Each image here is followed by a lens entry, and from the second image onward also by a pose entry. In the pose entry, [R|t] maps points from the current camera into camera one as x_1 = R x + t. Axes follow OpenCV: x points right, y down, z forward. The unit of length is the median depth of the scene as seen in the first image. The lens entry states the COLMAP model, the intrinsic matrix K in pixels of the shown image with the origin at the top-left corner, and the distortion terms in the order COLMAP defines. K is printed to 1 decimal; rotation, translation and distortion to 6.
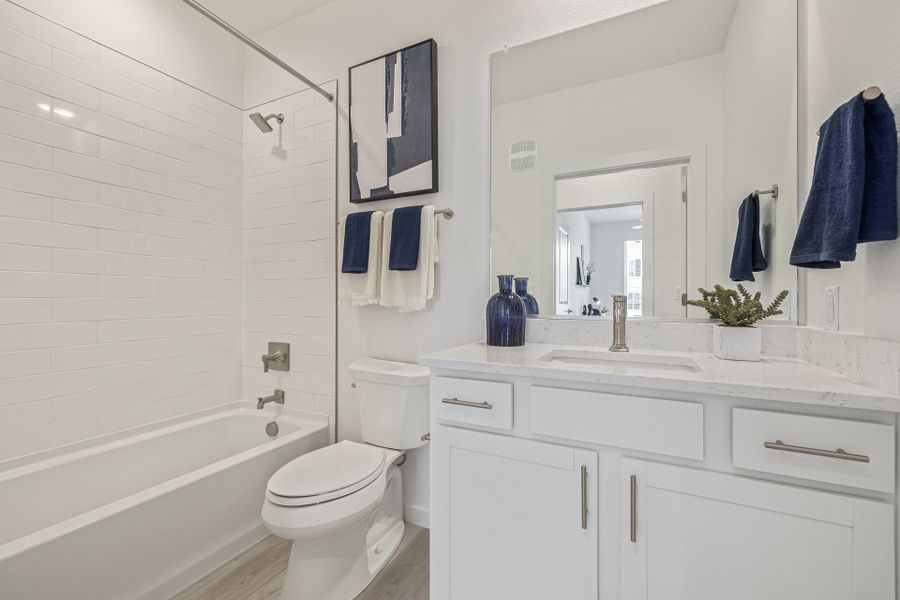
lens RADIAL K [[382.8, 0, 448.9], [0, 382.8, 303.9], [0, 0, 1]] dist [-0.000139, -0.000252]
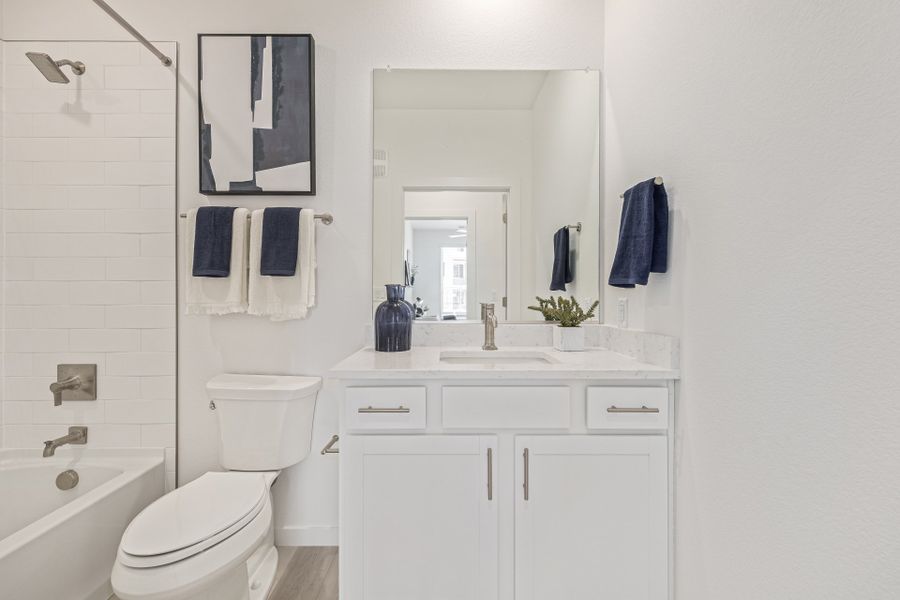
lens RADIAL K [[376.8, 0, 446.7], [0, 376.8, 304.6], [0, 0, 1]] dist [-0.000589, -0.000012]
pose [[0.887685, -0.010487, 0.460331, -0.177669], [0.006740, 0.999929, 0.009782, -0.024907], [-0.460401, -0.005581, 0.887694, 0.004723]]
